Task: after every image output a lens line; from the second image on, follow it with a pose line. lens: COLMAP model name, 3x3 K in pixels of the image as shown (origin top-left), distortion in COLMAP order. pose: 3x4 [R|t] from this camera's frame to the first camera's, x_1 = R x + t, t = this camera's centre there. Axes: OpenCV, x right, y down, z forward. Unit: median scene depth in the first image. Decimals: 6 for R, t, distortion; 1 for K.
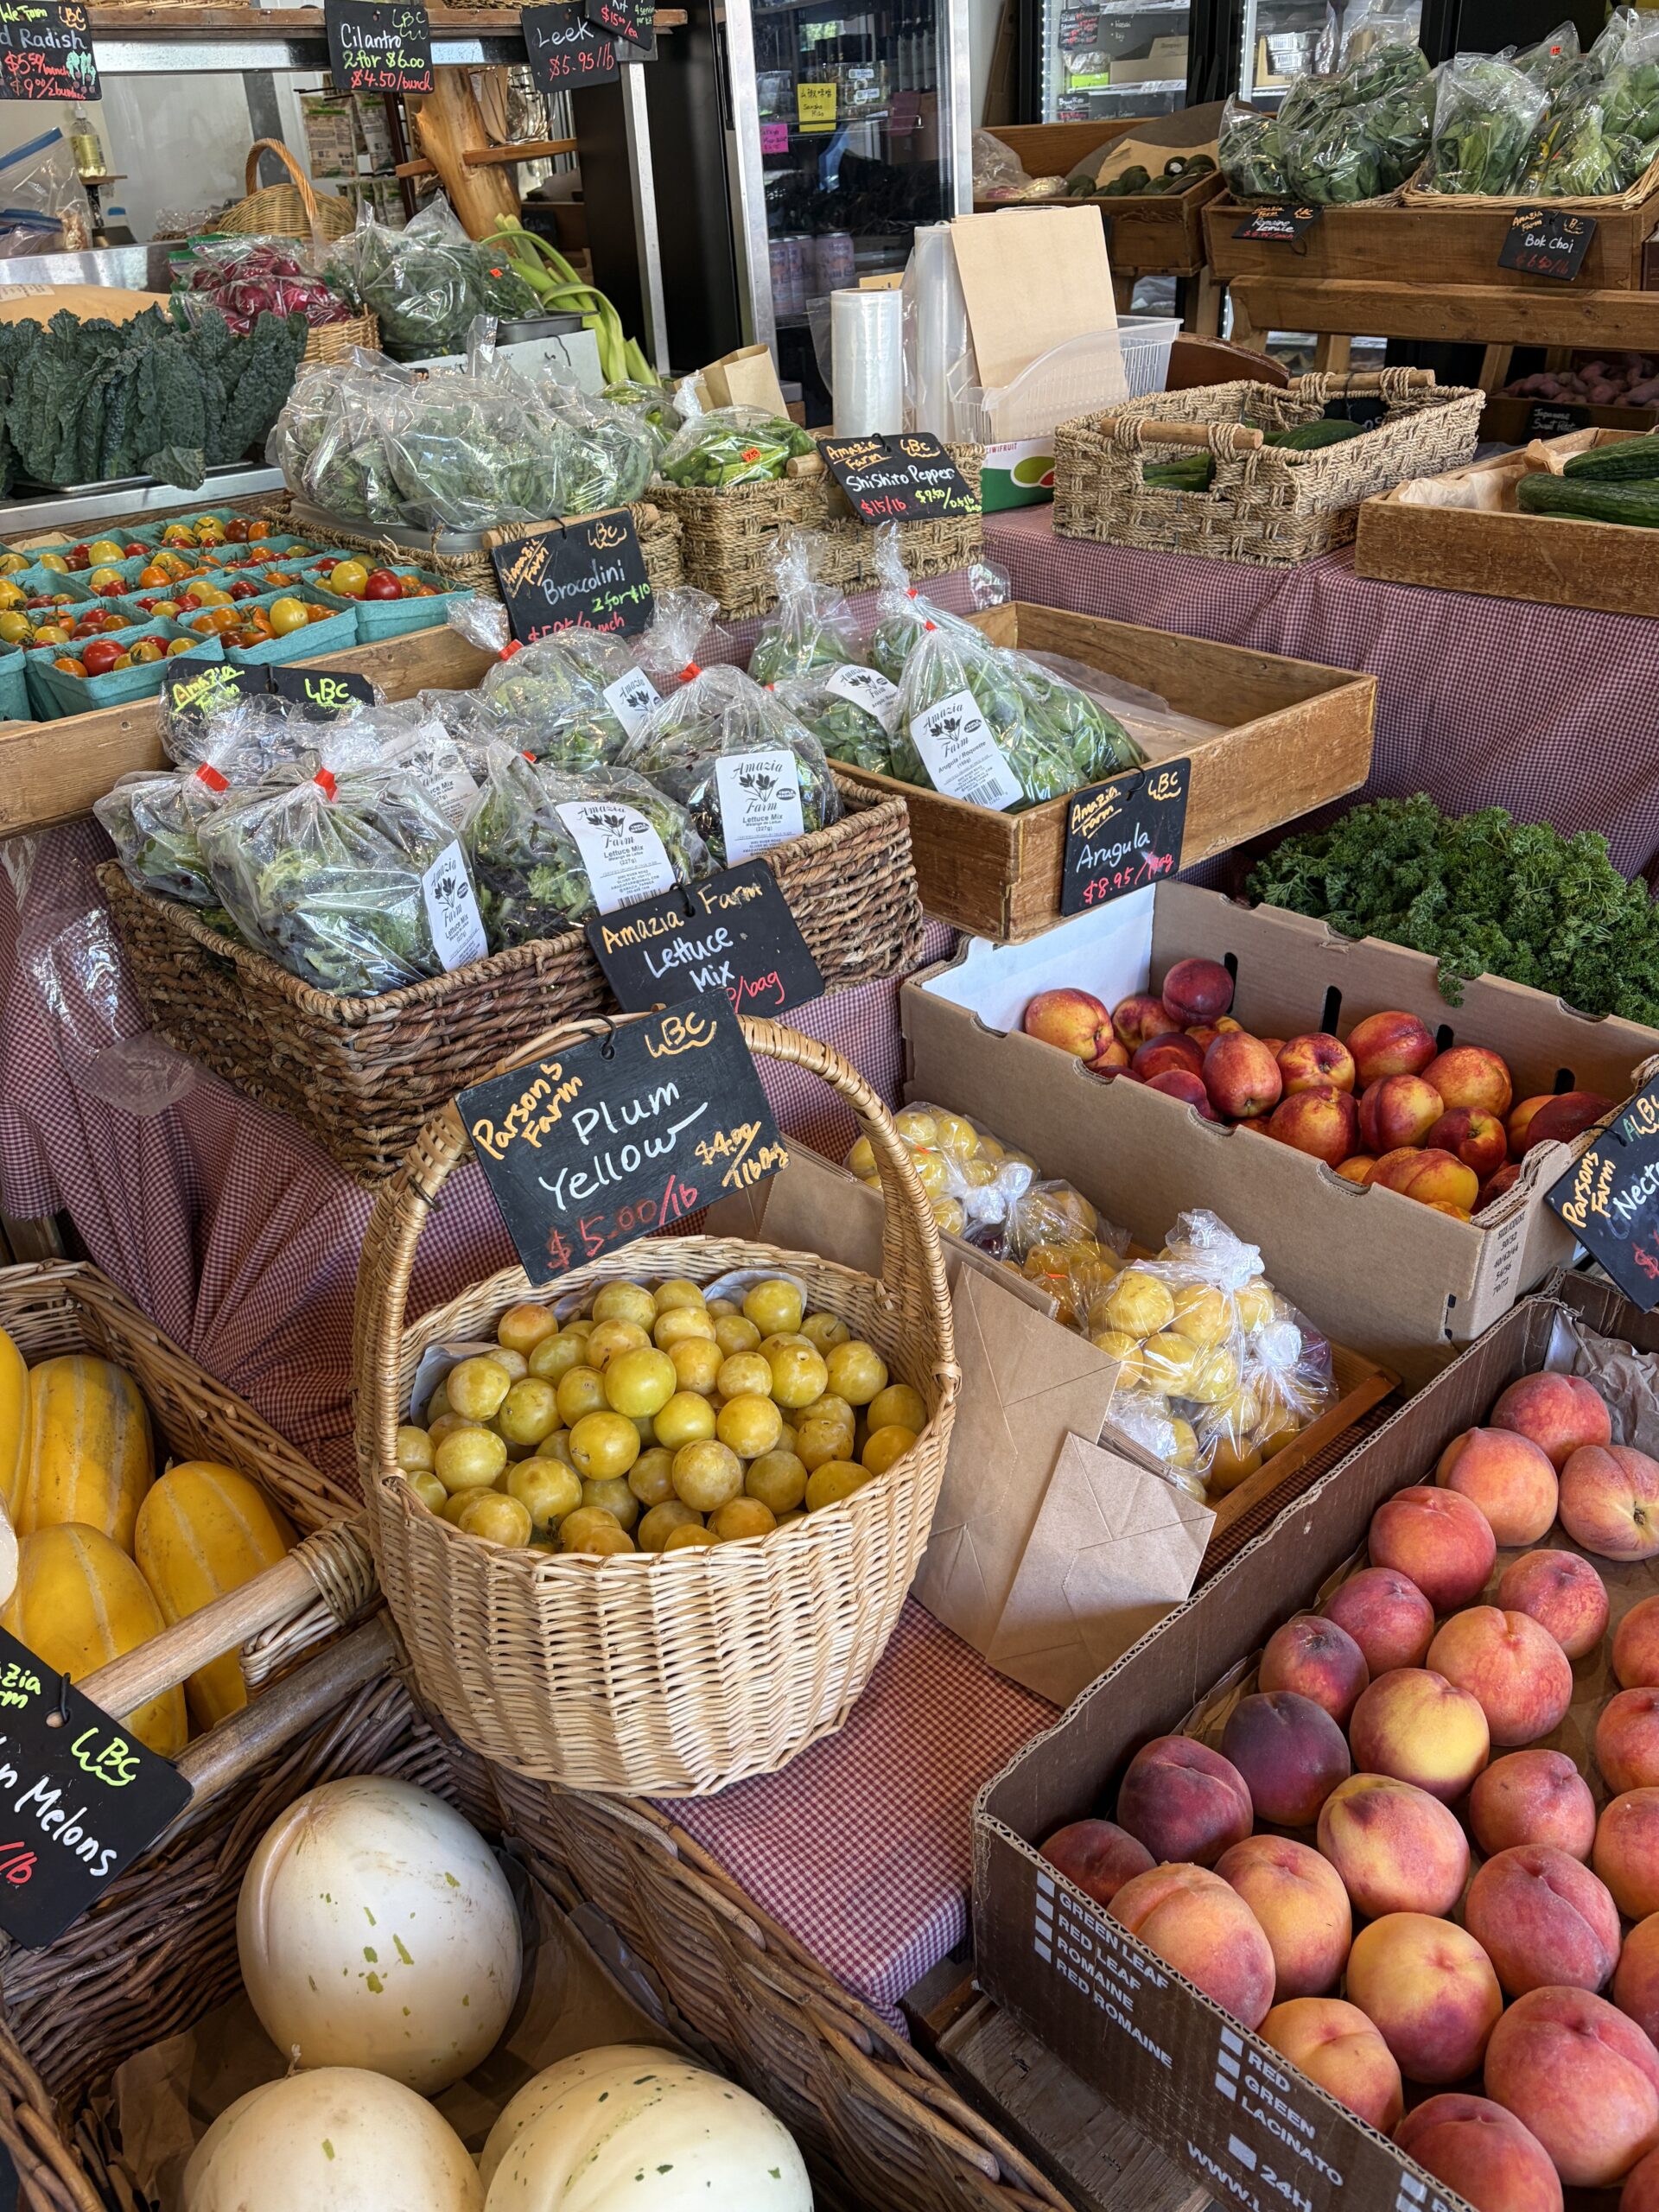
lens RADIAL K [[1688.7, 0, 826.8], [0, 1688.7, 1106.9], [0, 0, 1]] dist [0.034197, -0.029845]
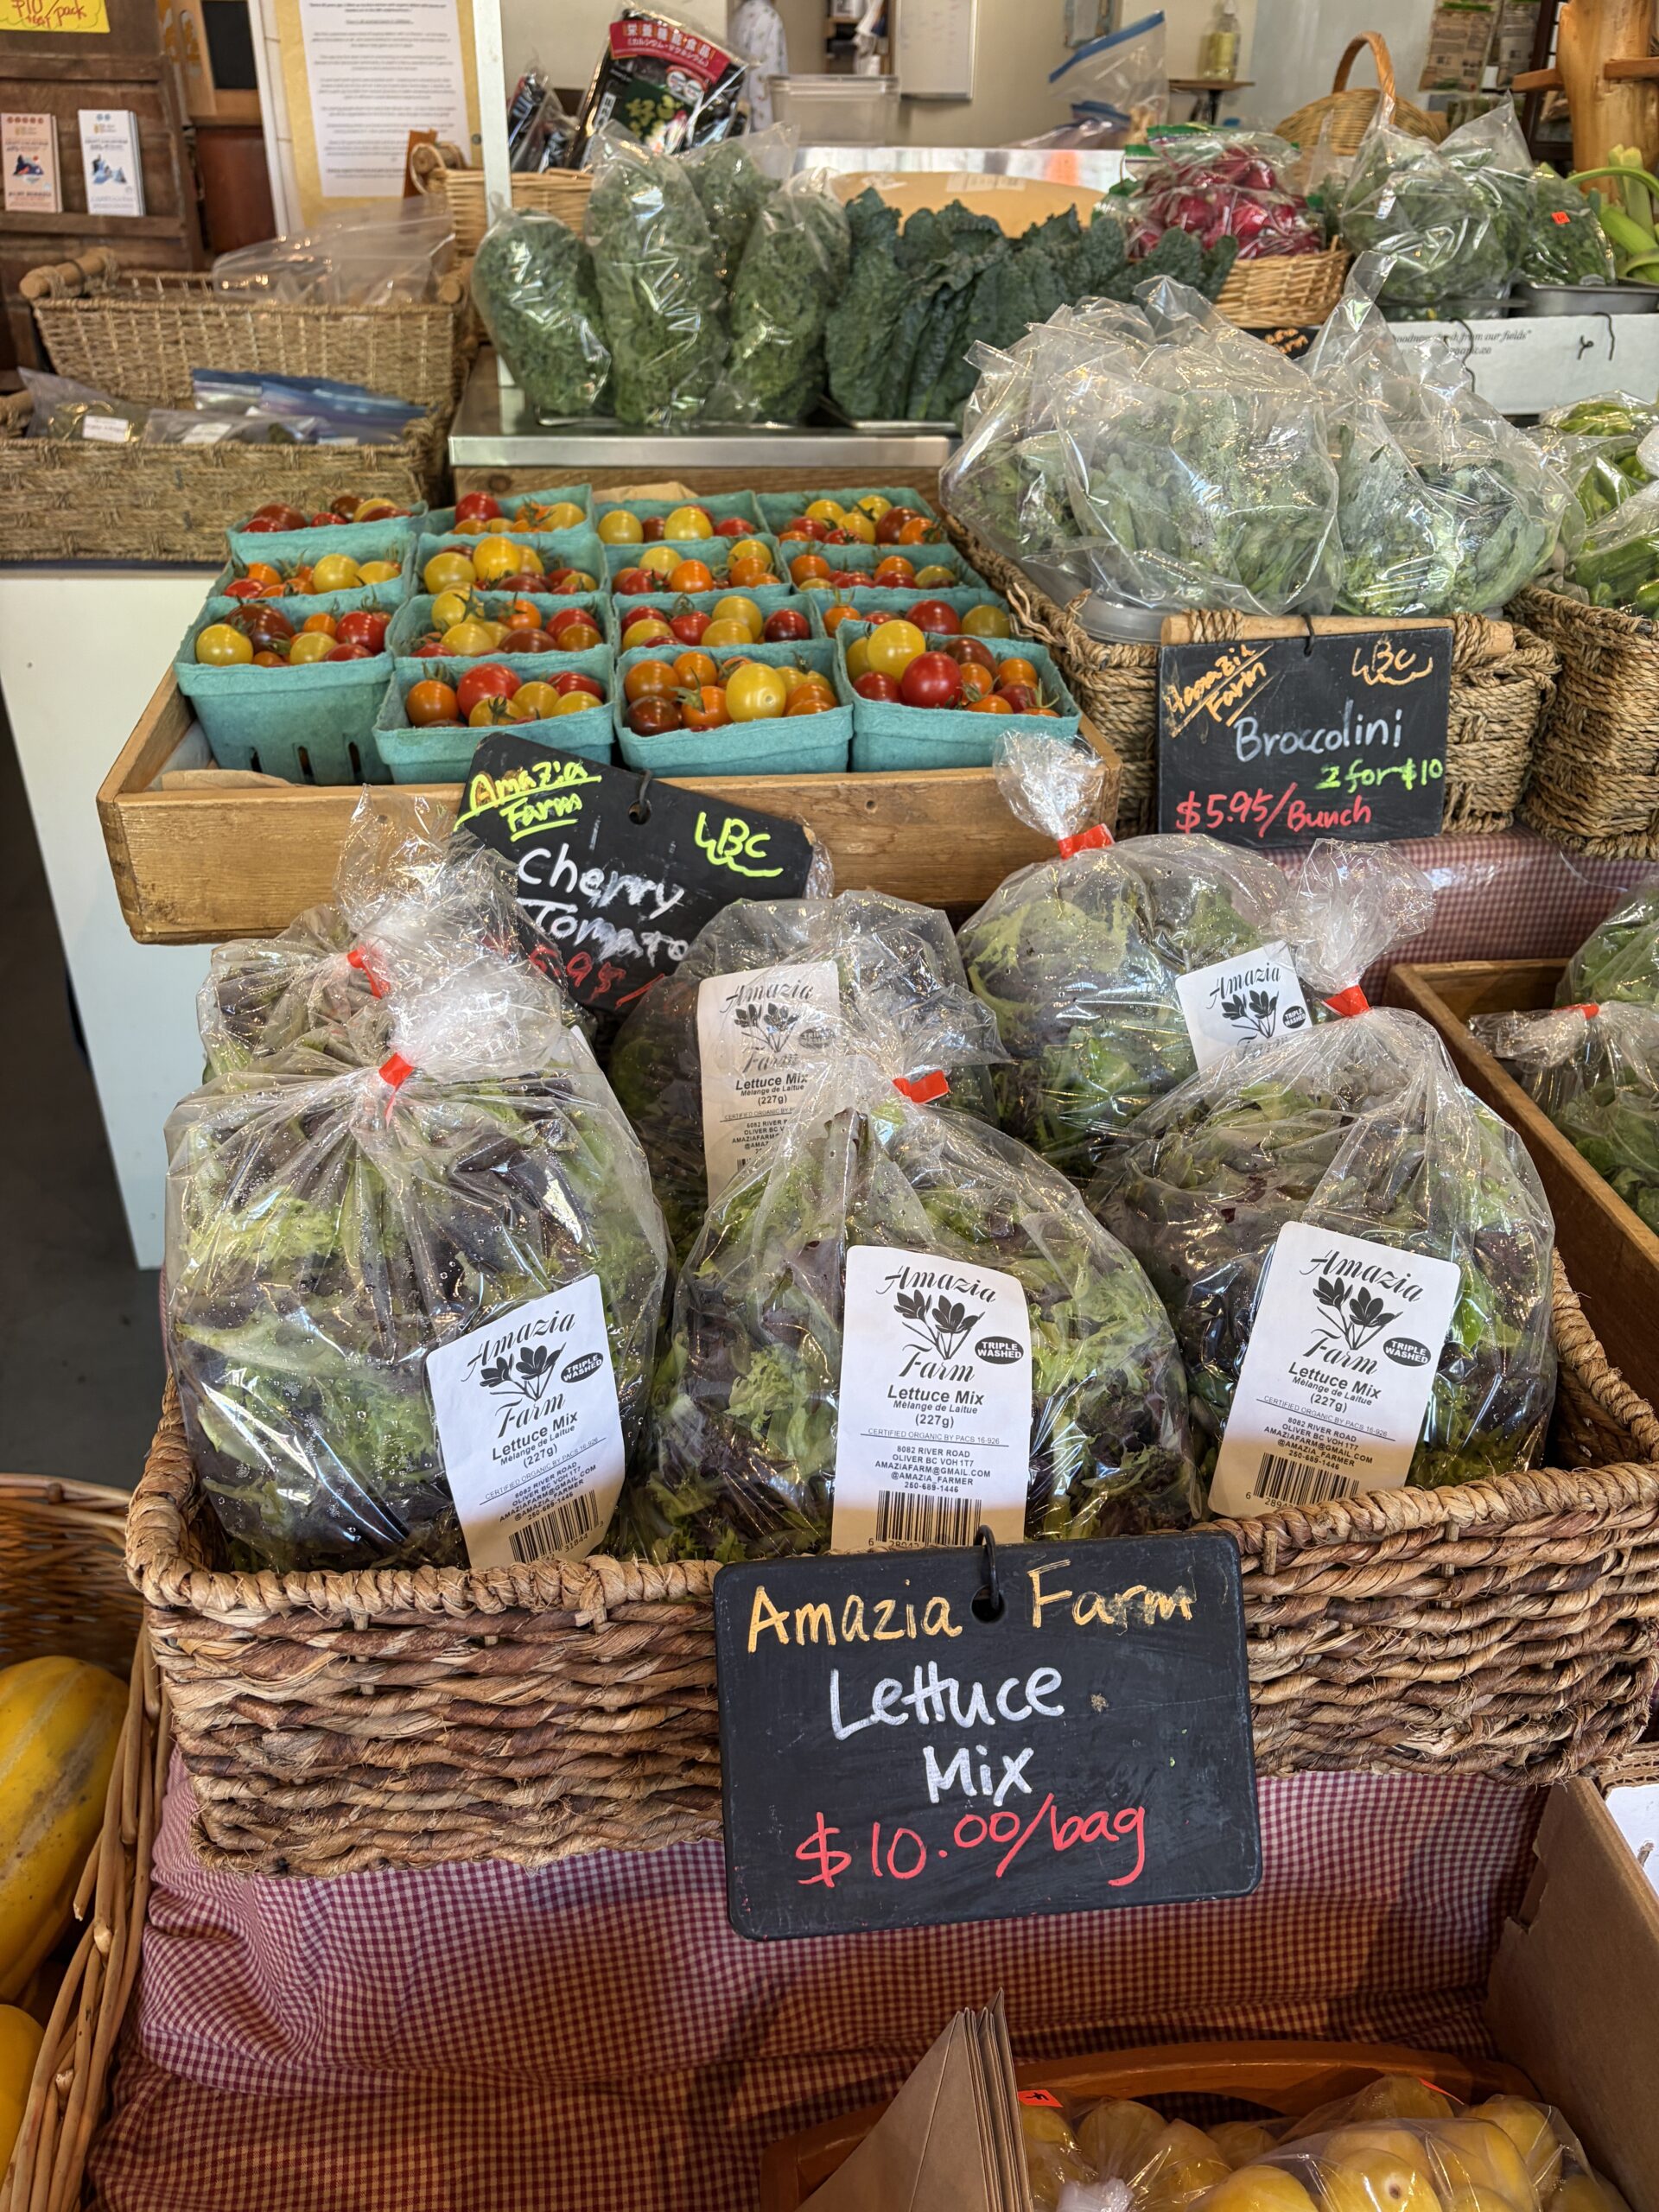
lens RADIAL K [[1688.7, 0, 833.6], [0, 1688.7, 1102.7], [0, 0, 1]] dist [0.034197, -0.029845]
pose [[0.809466, 0.351355, -0.470441, 0.038186], [-0.342309, 0.933349, 0.108089, -0.225023], [0.477063, 0.073542, 0.875787, 0.491150]]
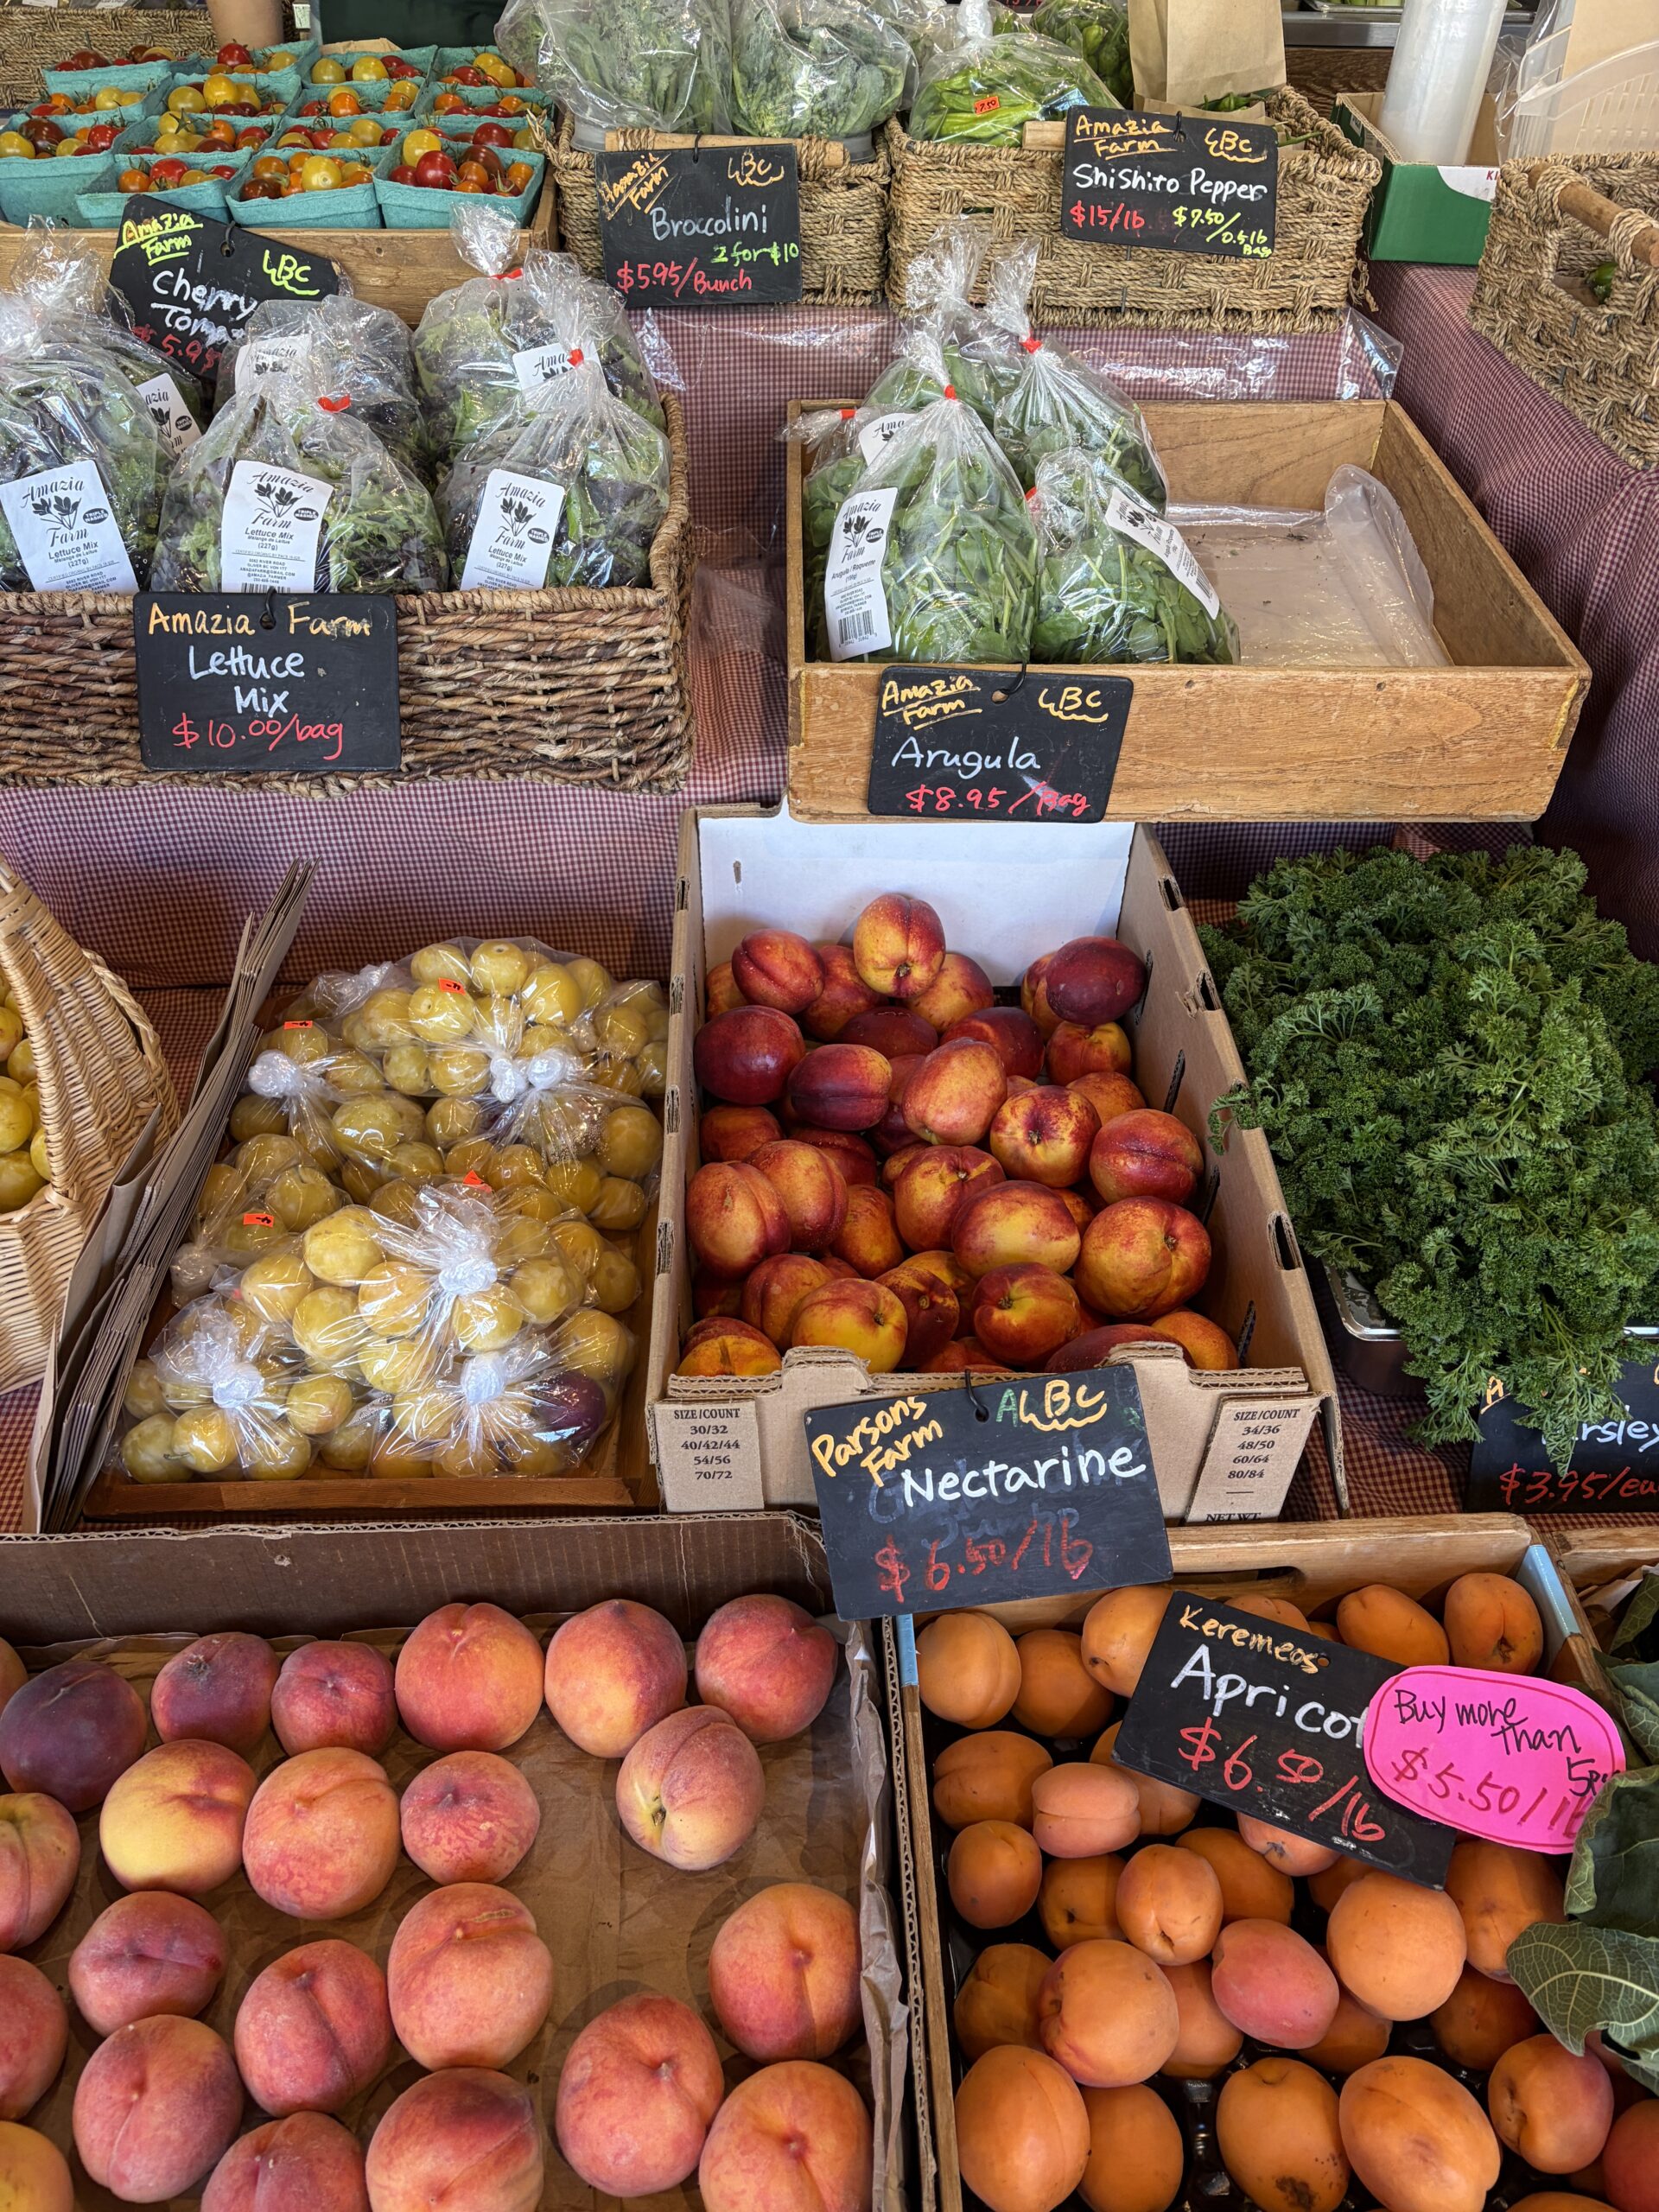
lens RADIAL K [[1688.7, 0, 845.3], [0, 1688.7, 1125.7], [0, 0, 1]] dist [0.034197, -0.029845]
pose [[0.752494, 0.482778, -0.447972, 0.564804], [-0.372673, 0.872948, 0.314765, -0.232832], [0.543018, -0.069912, 0.836806, 0.329670]]
